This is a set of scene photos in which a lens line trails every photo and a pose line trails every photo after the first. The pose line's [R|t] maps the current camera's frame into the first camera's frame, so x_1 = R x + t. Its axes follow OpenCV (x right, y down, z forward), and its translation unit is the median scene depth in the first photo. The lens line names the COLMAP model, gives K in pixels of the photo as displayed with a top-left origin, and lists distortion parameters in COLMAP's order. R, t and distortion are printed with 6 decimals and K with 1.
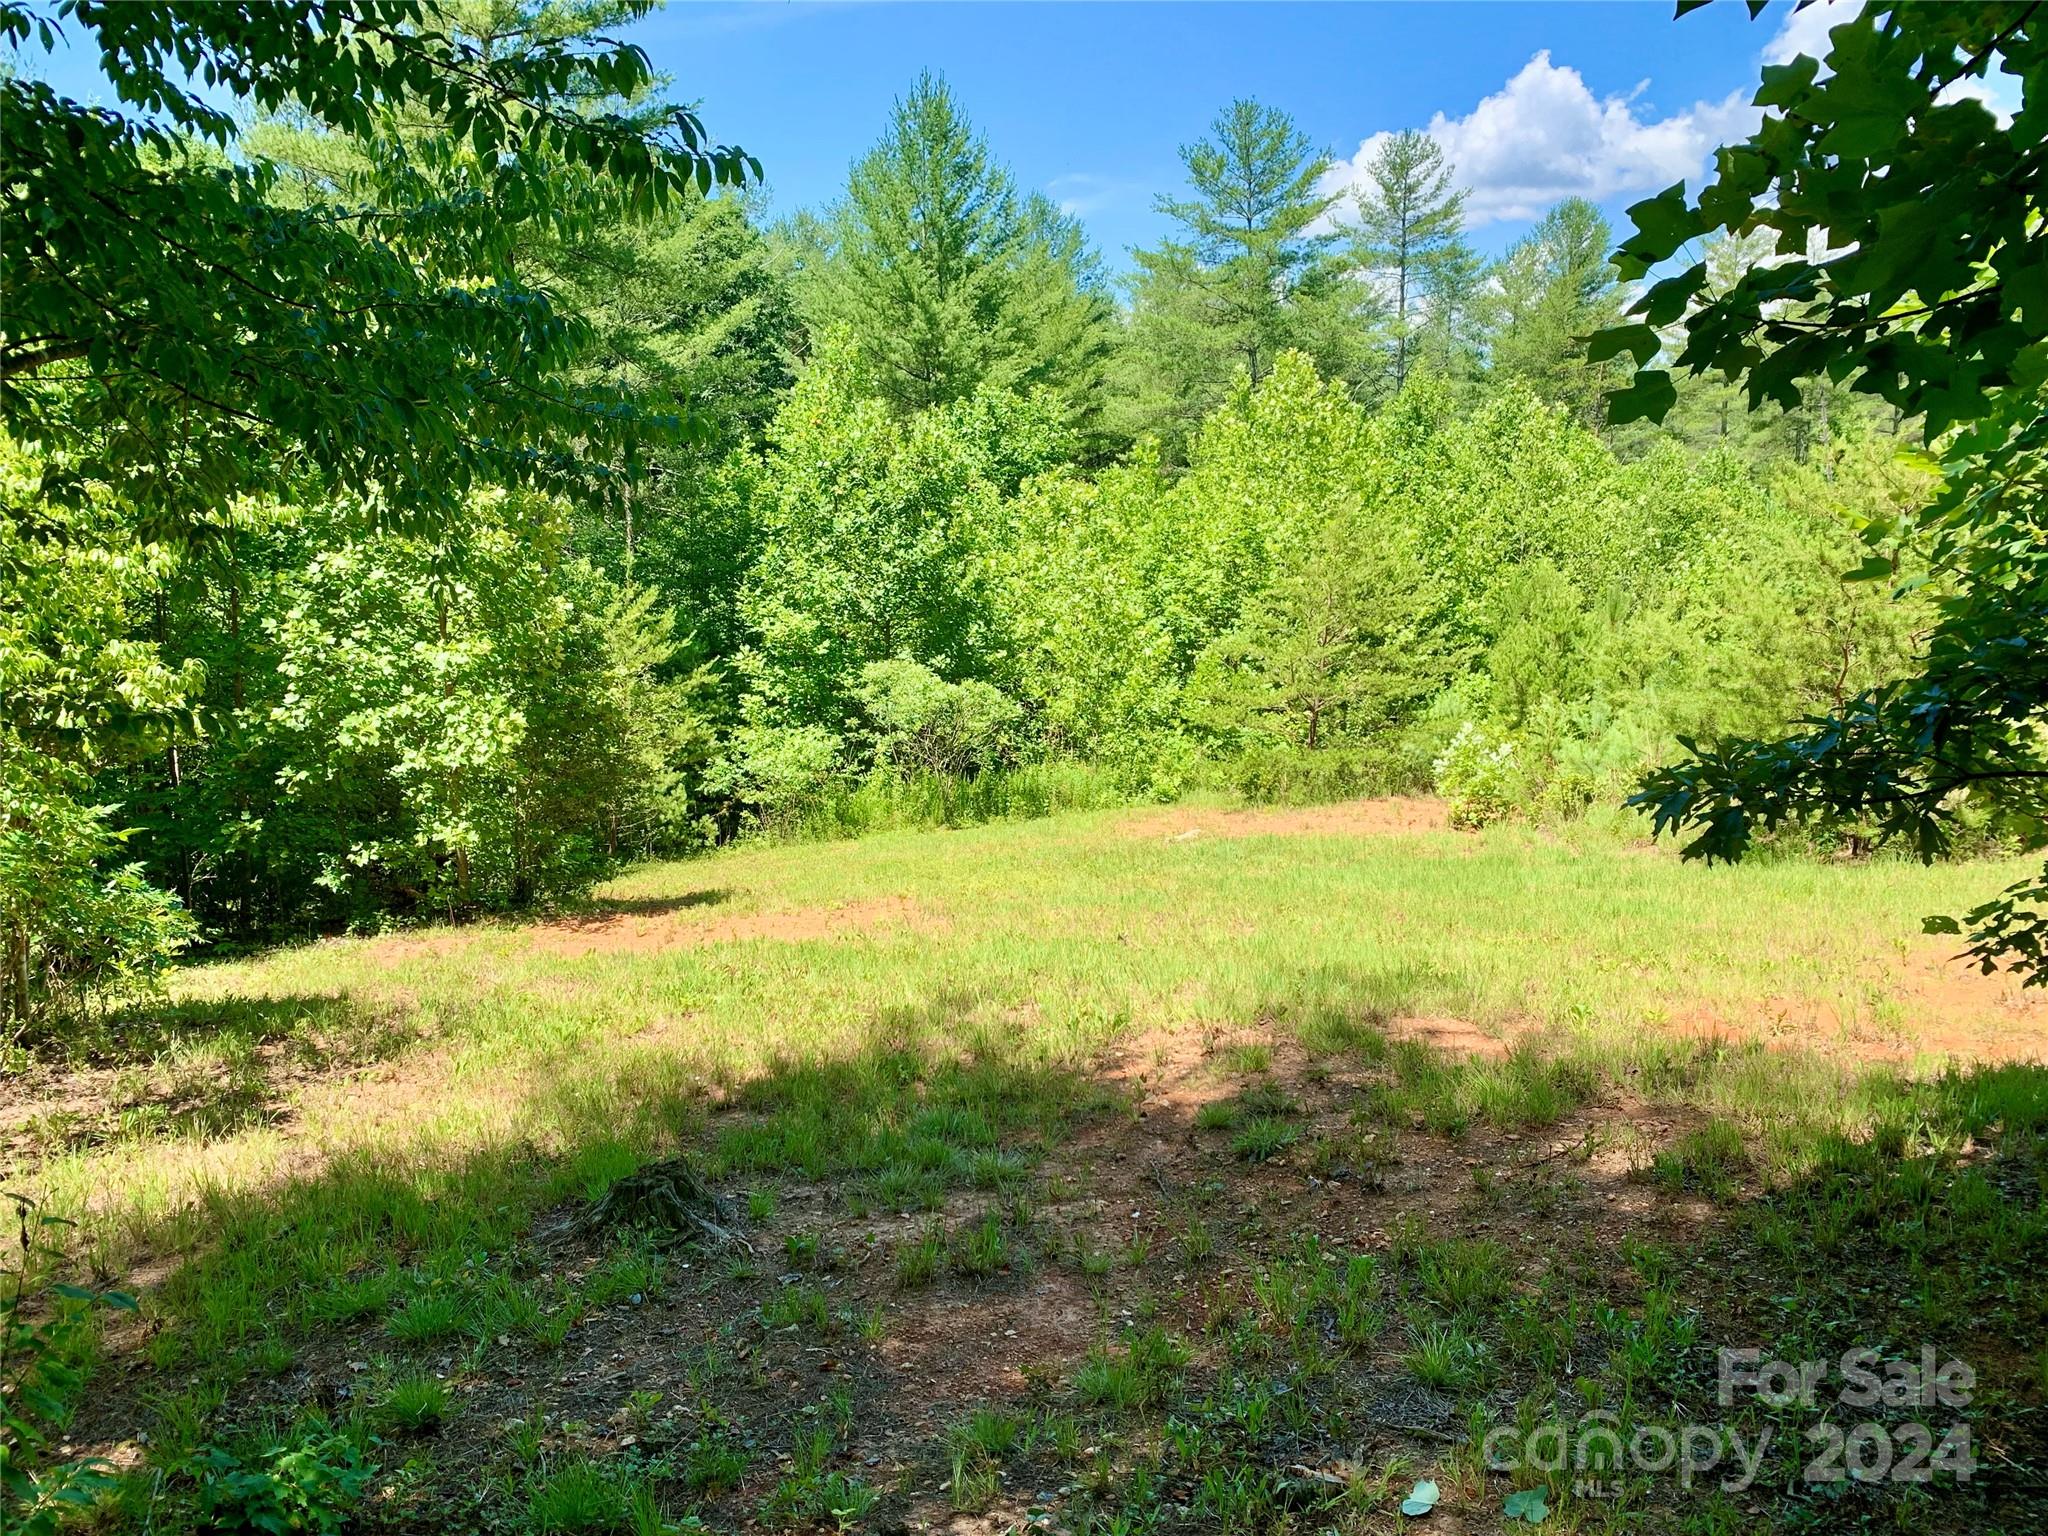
lens RADIAL K [[1587.5, 0, 1016.0], [0, 1587.5, 777.5], [0, 0, 1]] dist [0.035924, -0.036286]
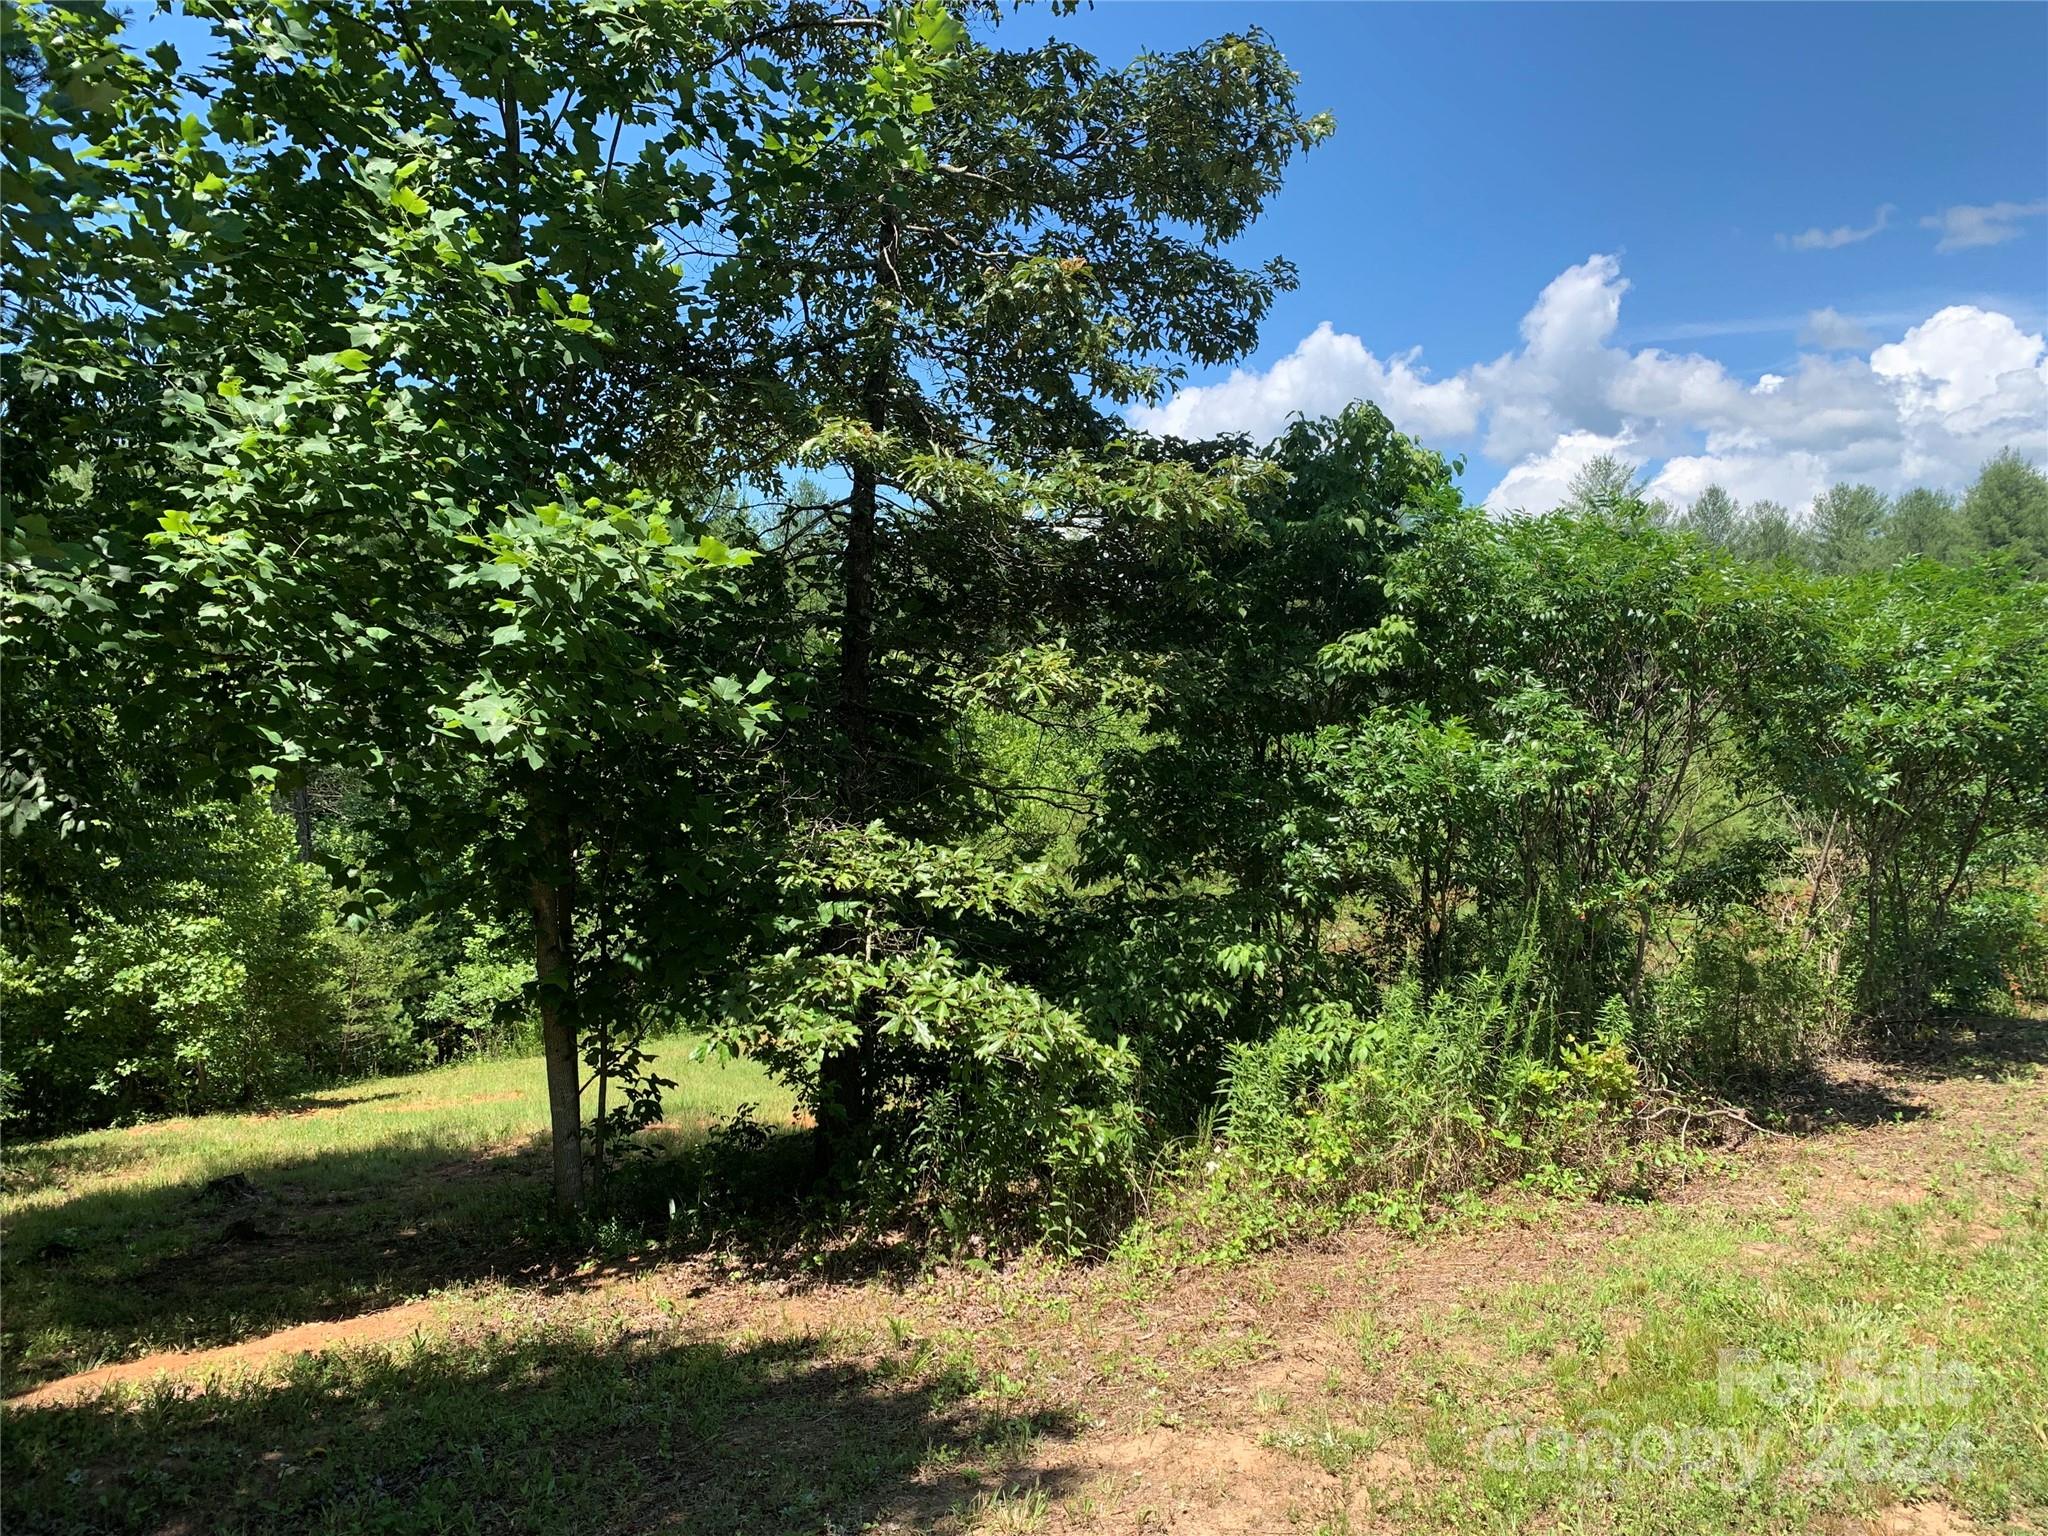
lens RADIAL K [[1587.5, 0, 1023.4], [0, 1587.5, 762.8], [0, 0, 1]] dist [0.035924, -0.036286]
pose [[0.993683, -0.006890, 0.112011, 0.227090], [0.023271, 0.989069, -0.145603, 0.005583], [-0.109783, 0.147290, 0.982982, -0.529054]]
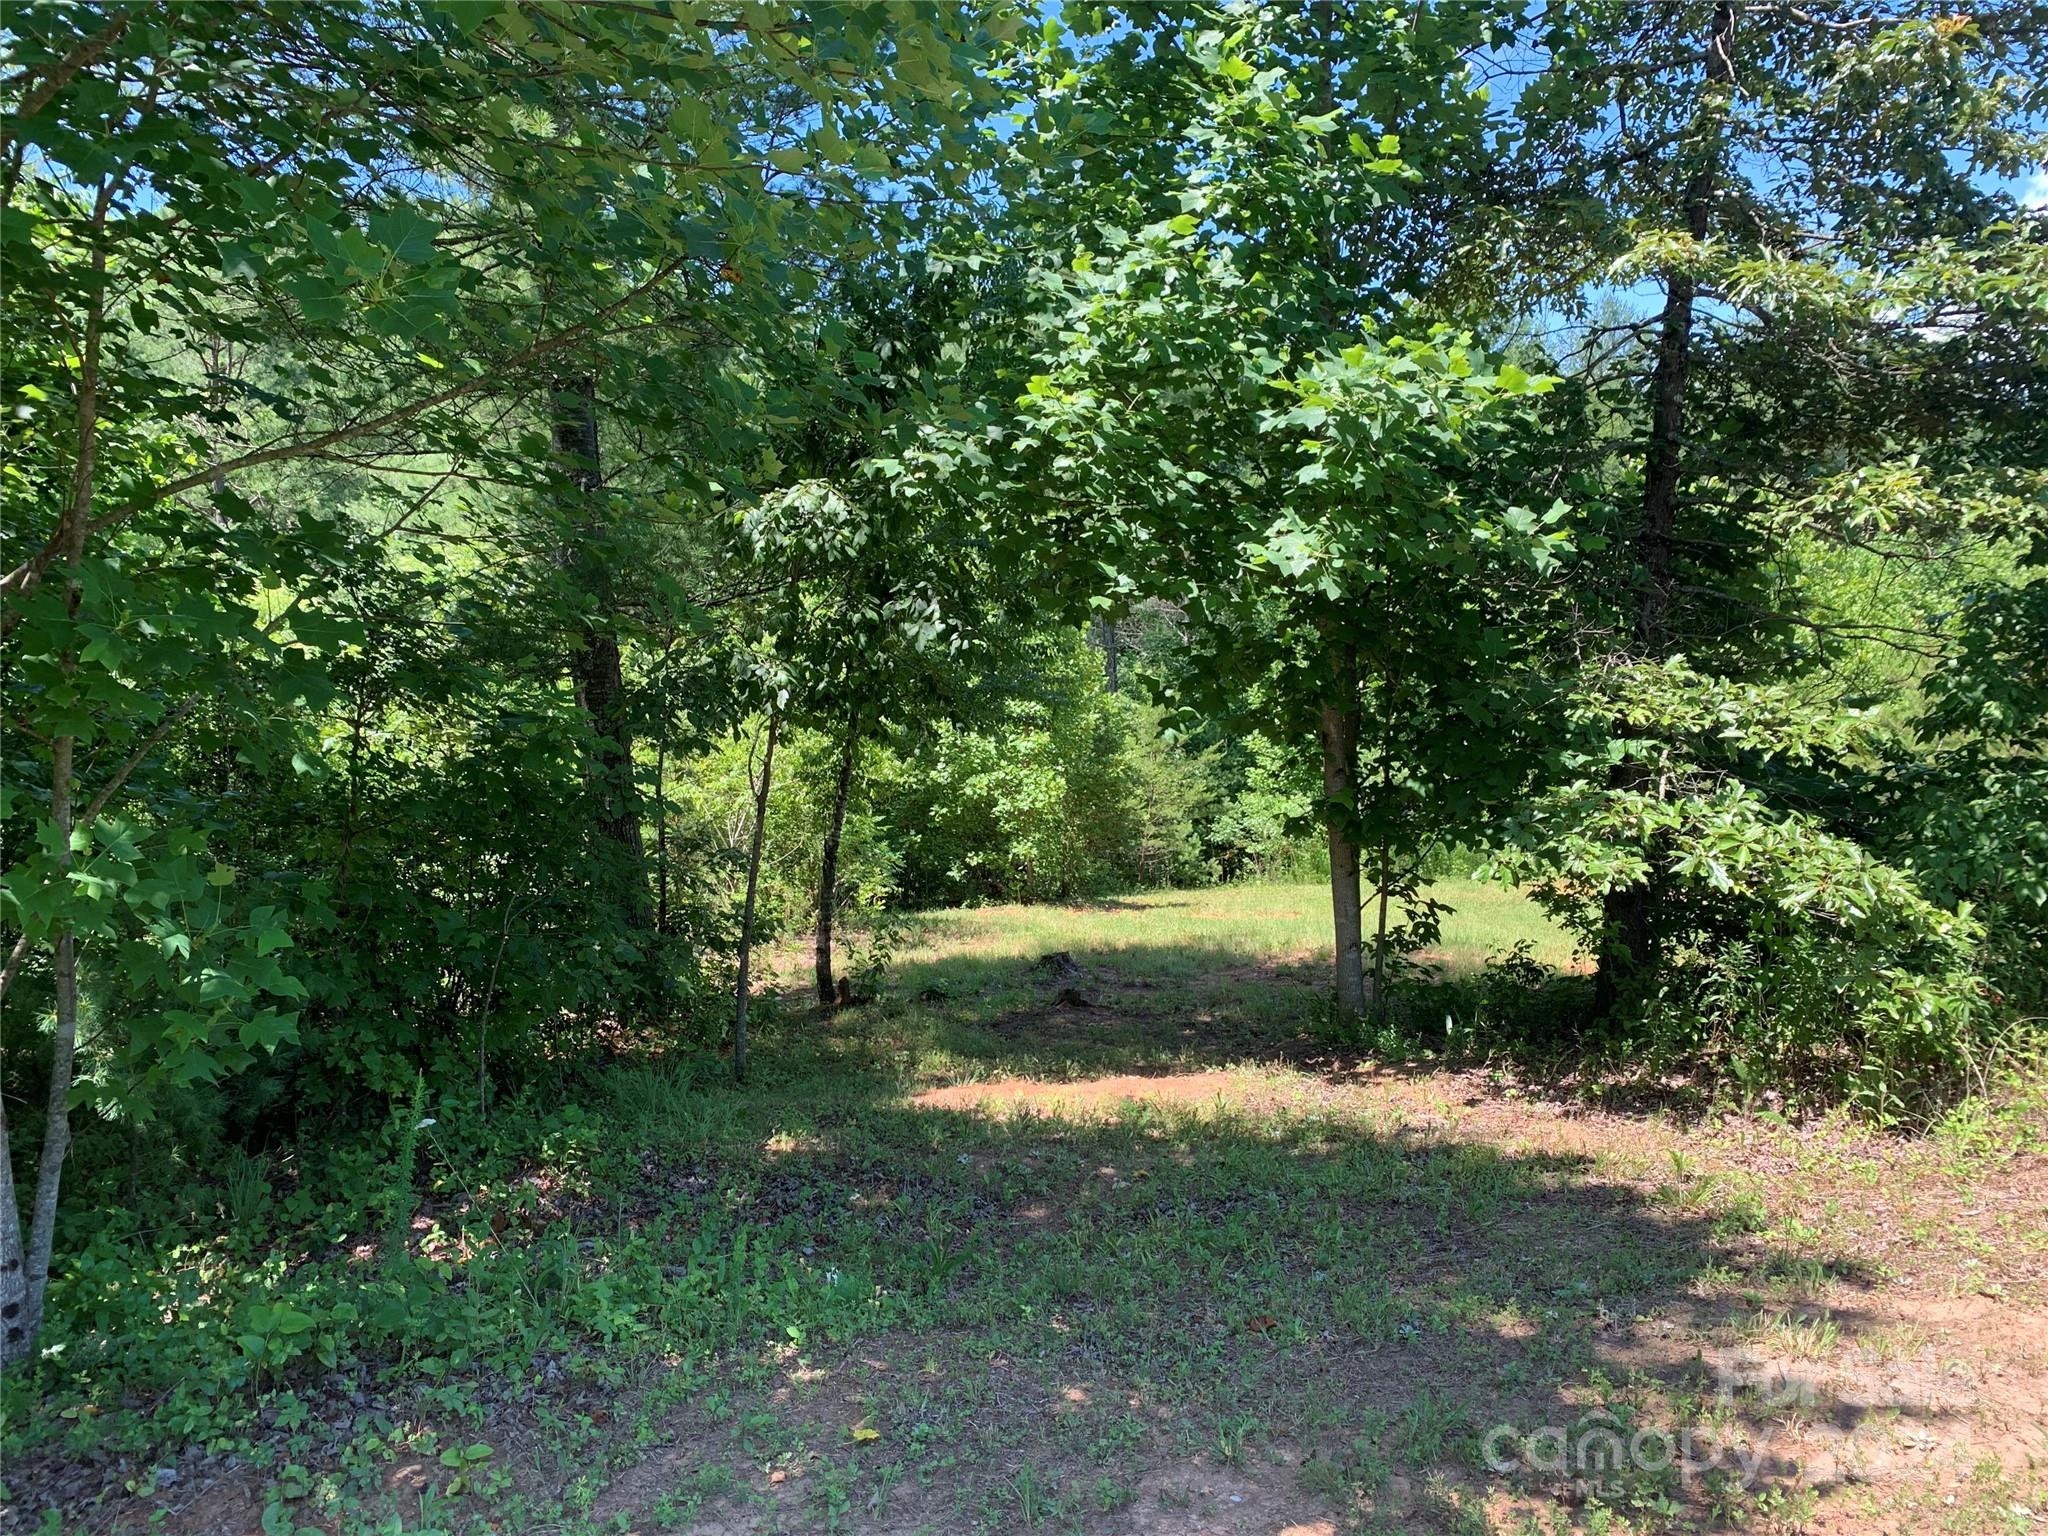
lens RADIAL K [[1587.5, 0, 989.6], [0, 1587.5, 746.5], [0, 0, 1]] dist [0.035924, -0.036286]
pose [[0.926538, 0.033538, -0.374704, 0.226410], [-0.055771, 0.997258, -0.048646, 0.010014], [0.372045, 0.065971, 0.925867, -0.544901]]
